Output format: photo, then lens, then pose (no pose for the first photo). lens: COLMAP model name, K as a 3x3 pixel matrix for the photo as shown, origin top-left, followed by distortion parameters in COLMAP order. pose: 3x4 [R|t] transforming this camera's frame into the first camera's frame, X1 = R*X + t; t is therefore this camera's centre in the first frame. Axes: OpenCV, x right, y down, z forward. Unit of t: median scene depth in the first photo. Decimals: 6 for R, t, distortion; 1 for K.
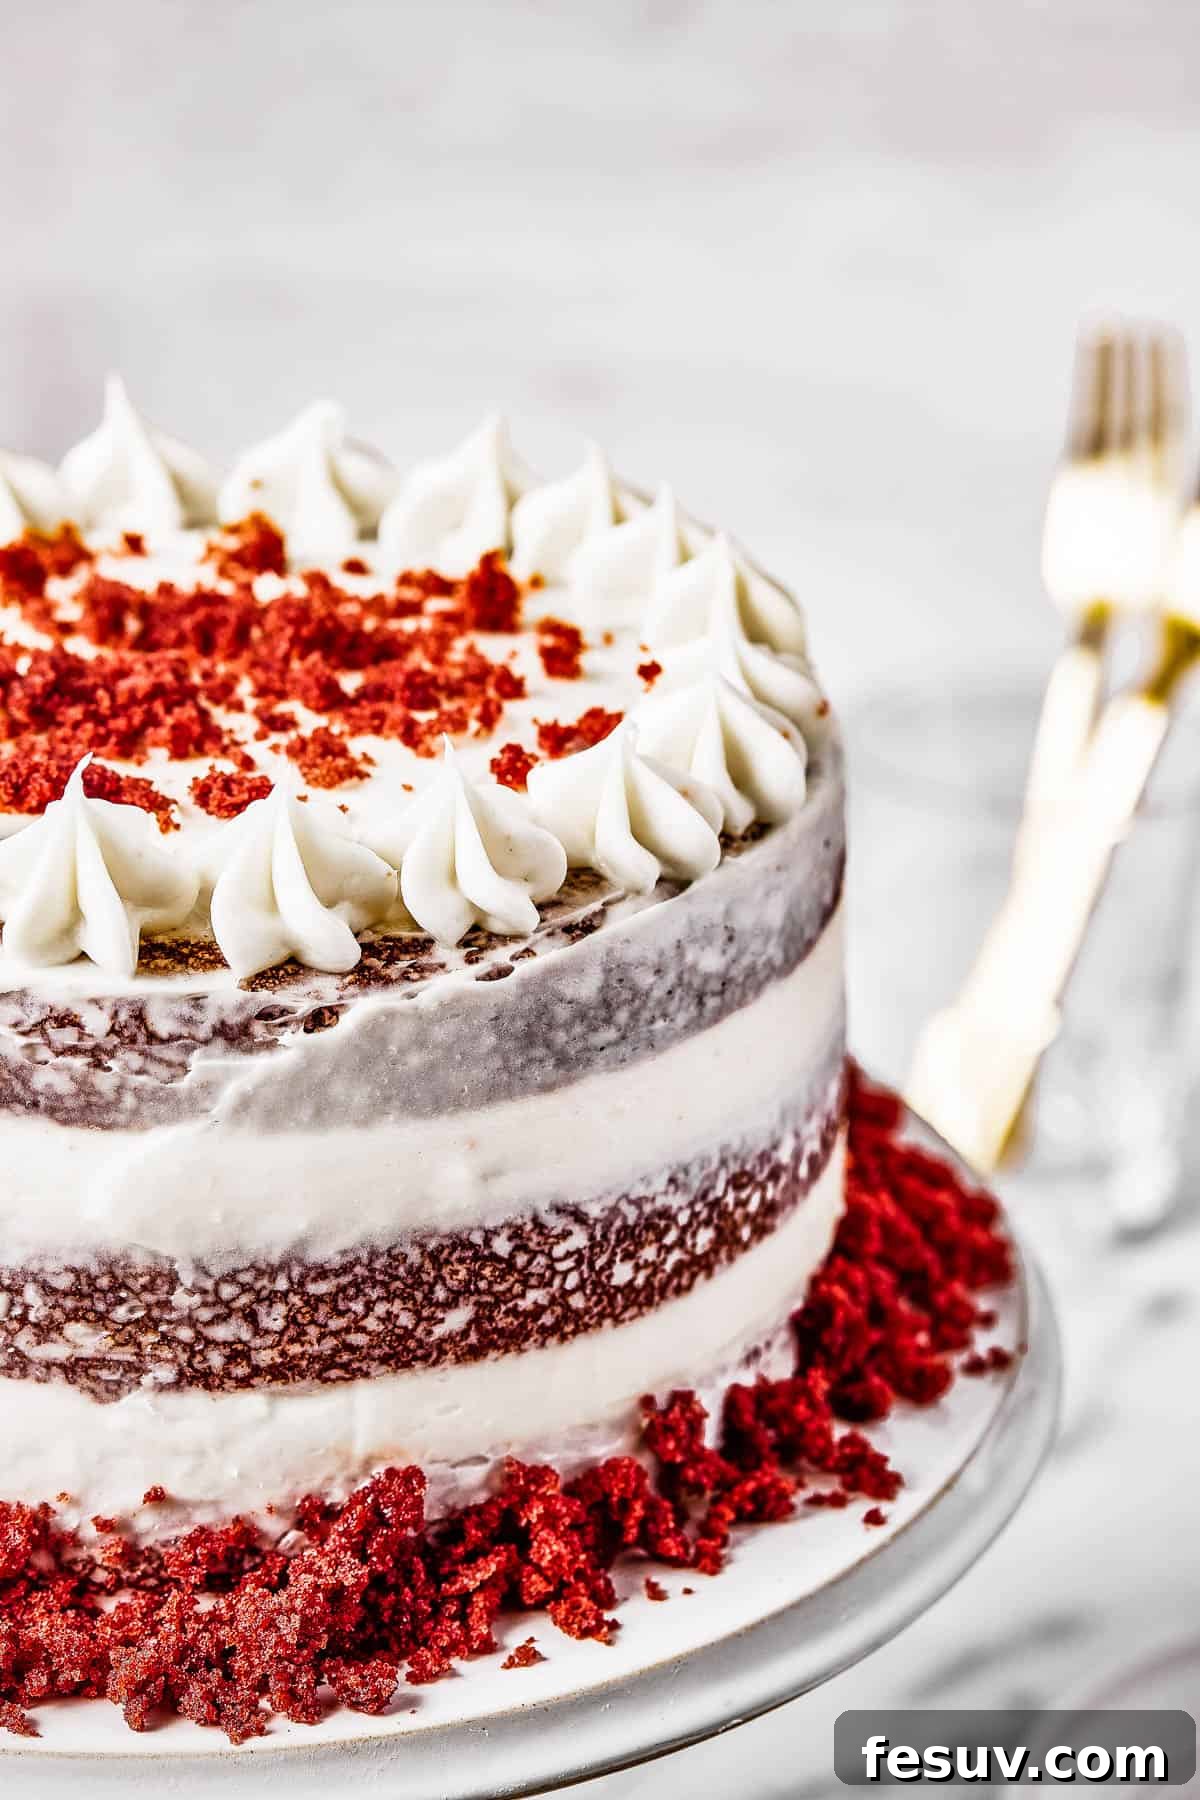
lens RADIAL K [[5703.0, 0, 600.0], [0, 5703.0, 900.0], [0, 0, 1]] dist [0.208792, -1.219051]
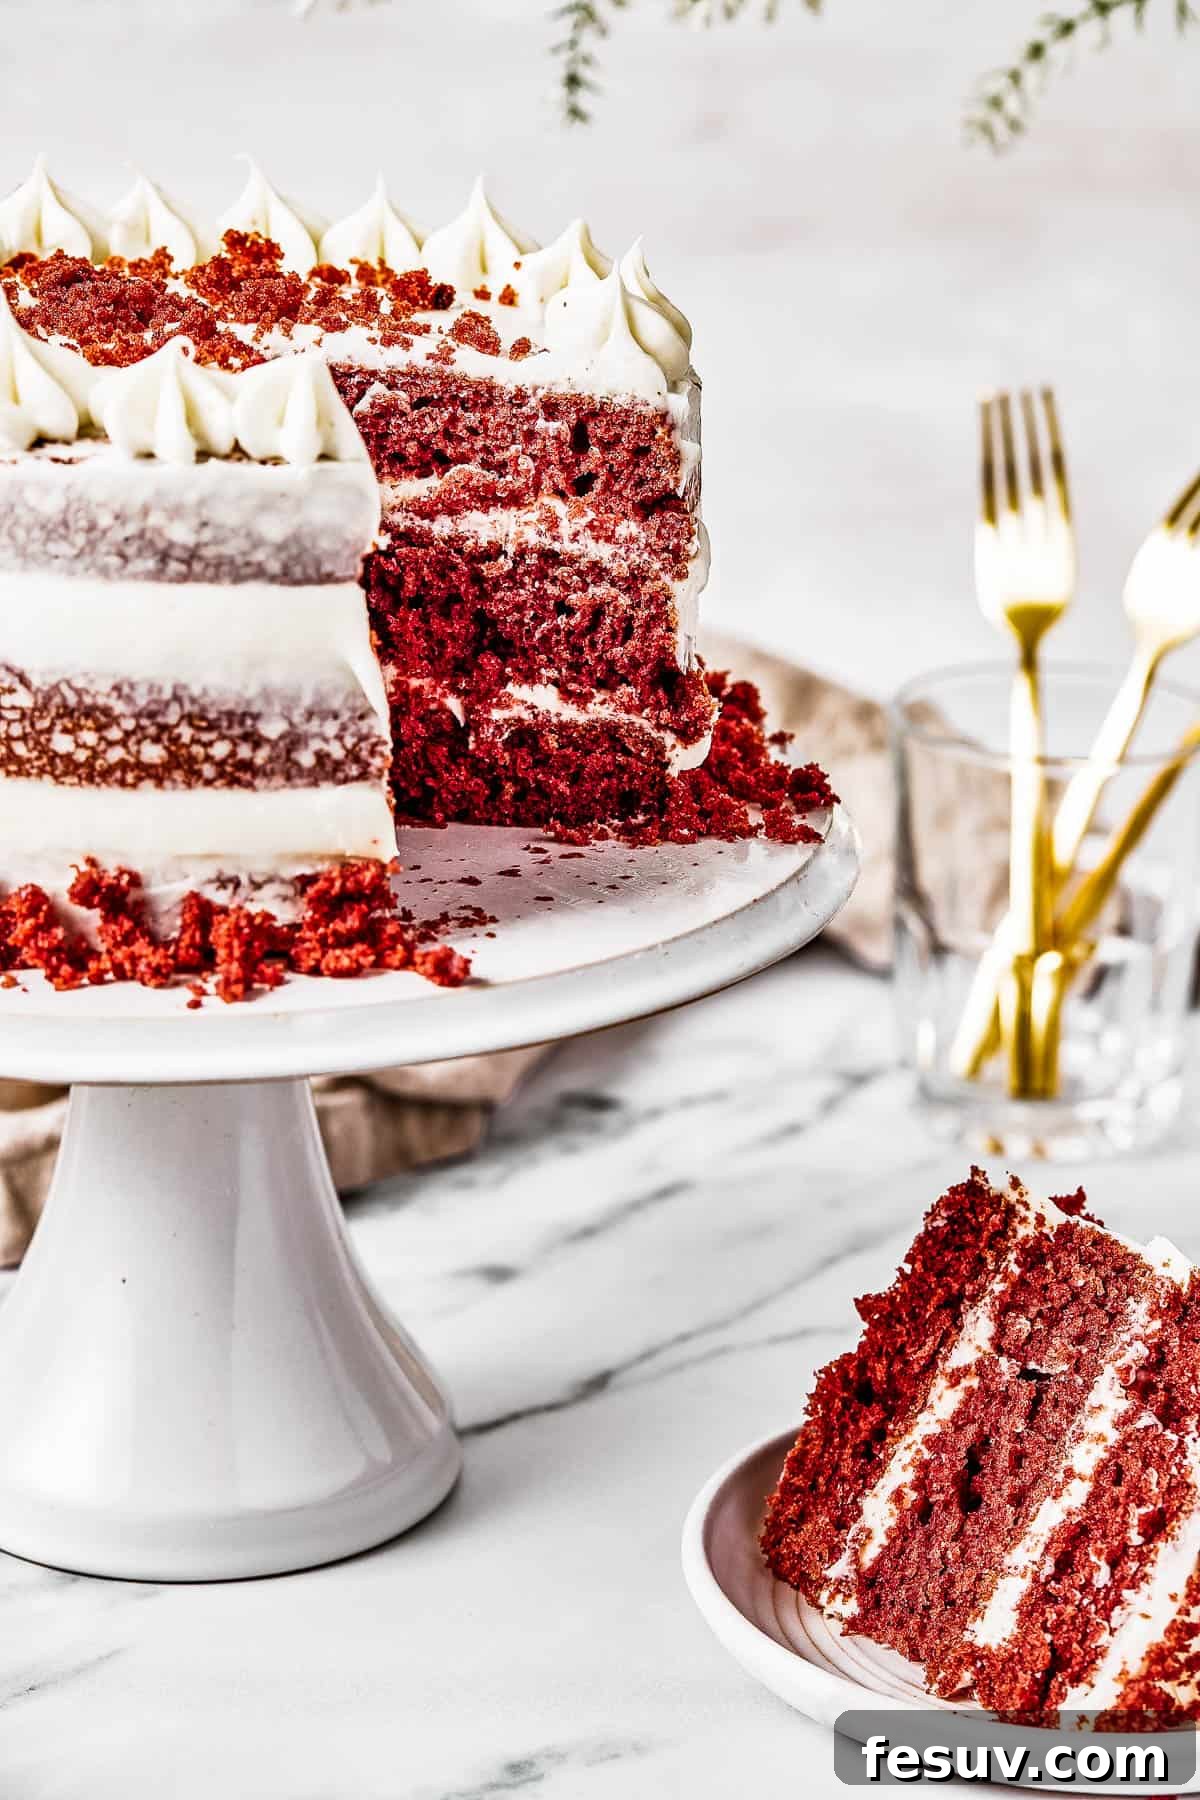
lens RADIAL K [[5703.0, 0, 600.0], [0, 5703.0, 900.0], [0, 0, 1]] dist [0.208792, -1.219051]
pose [[0.642750, 0.234849, -0.729191, 1.076519], [-0.342219, 0.939620, 0.000971, 0.056723], [0.685390, 0.248919, 0.684310, 0.194141]]
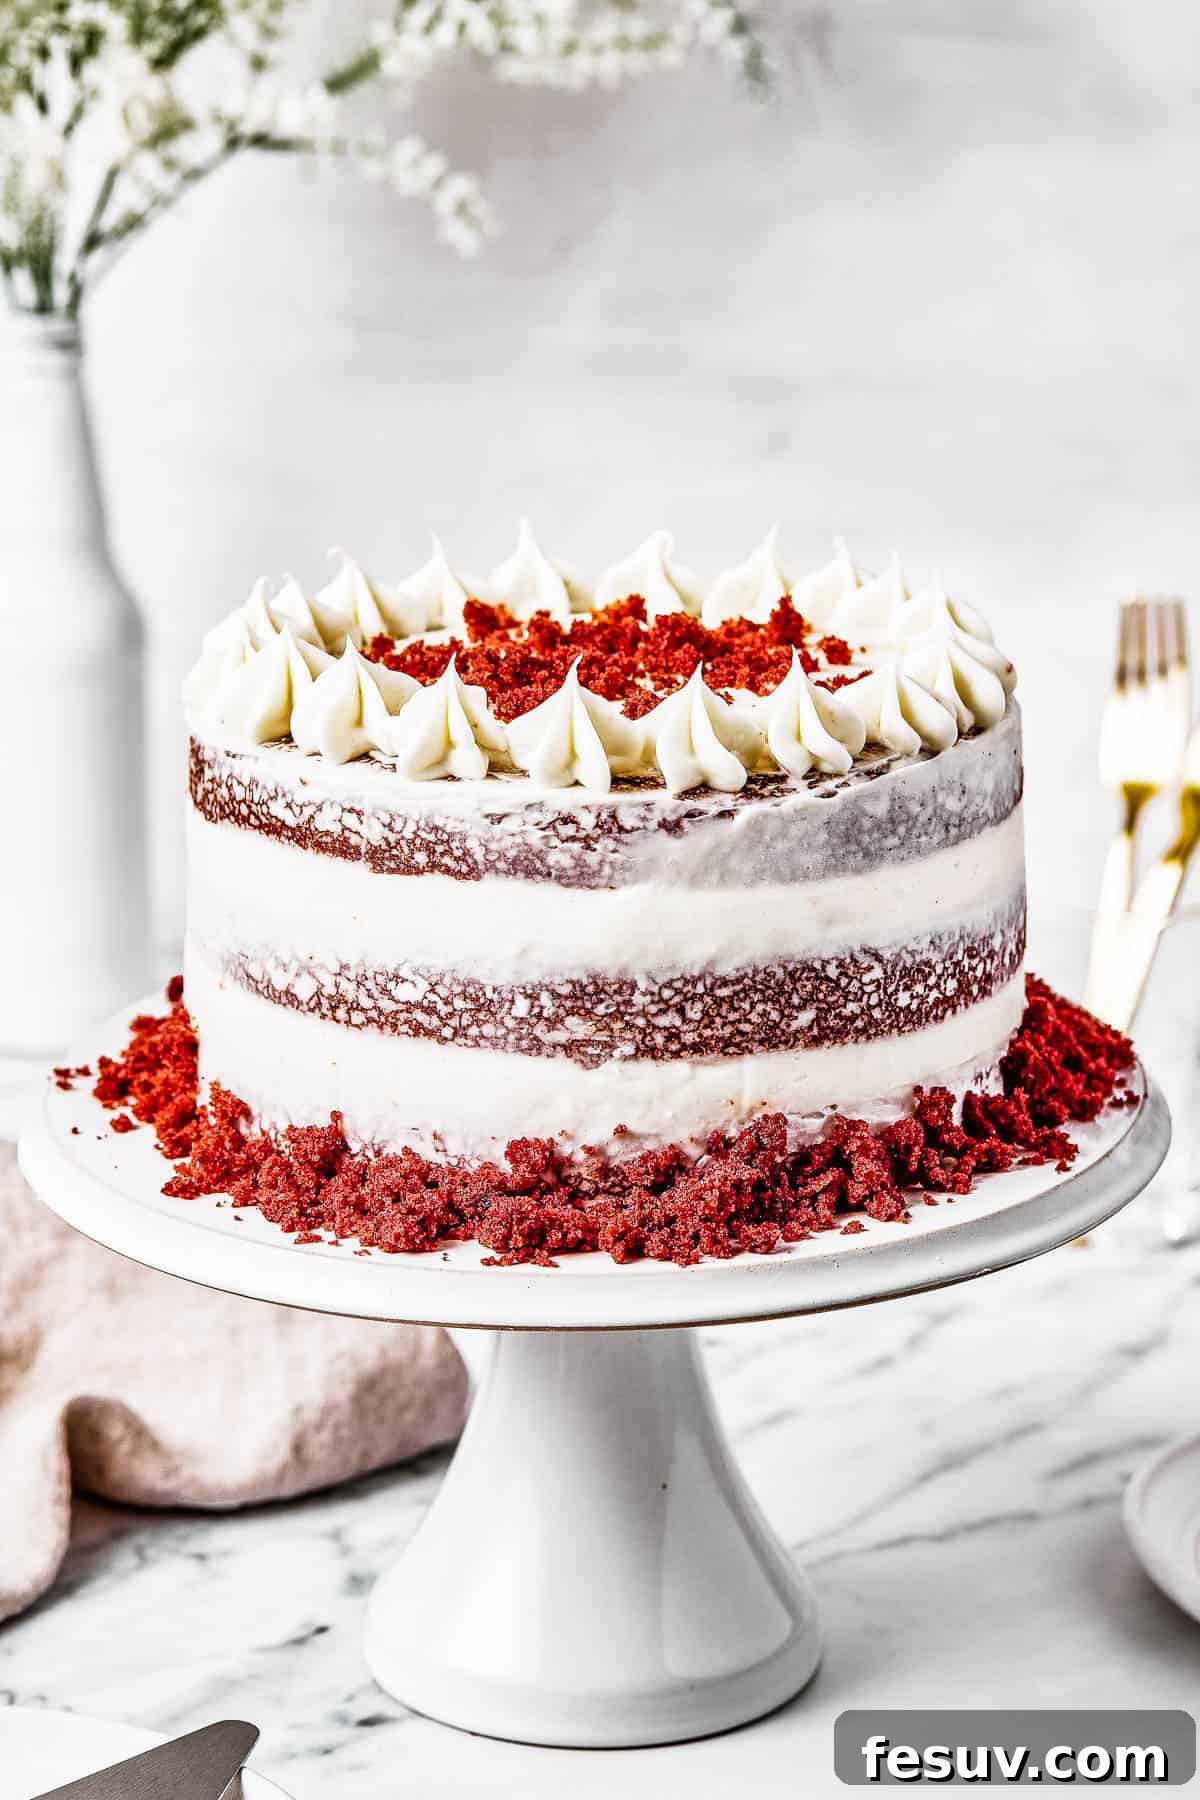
lens RADIAL K [[5703.0, 0, 600.0], [0, 5703.0, 900.0], [0, 0, 1]] dist [0.208792, -1.219051]
pose [[0.999490, -0.022042, 0.023094, -0.119227], [0.025204, 0.988805, -0.147070, 0.275476], [-0.019594, 0.147577, 0.988856, -0.588696]]
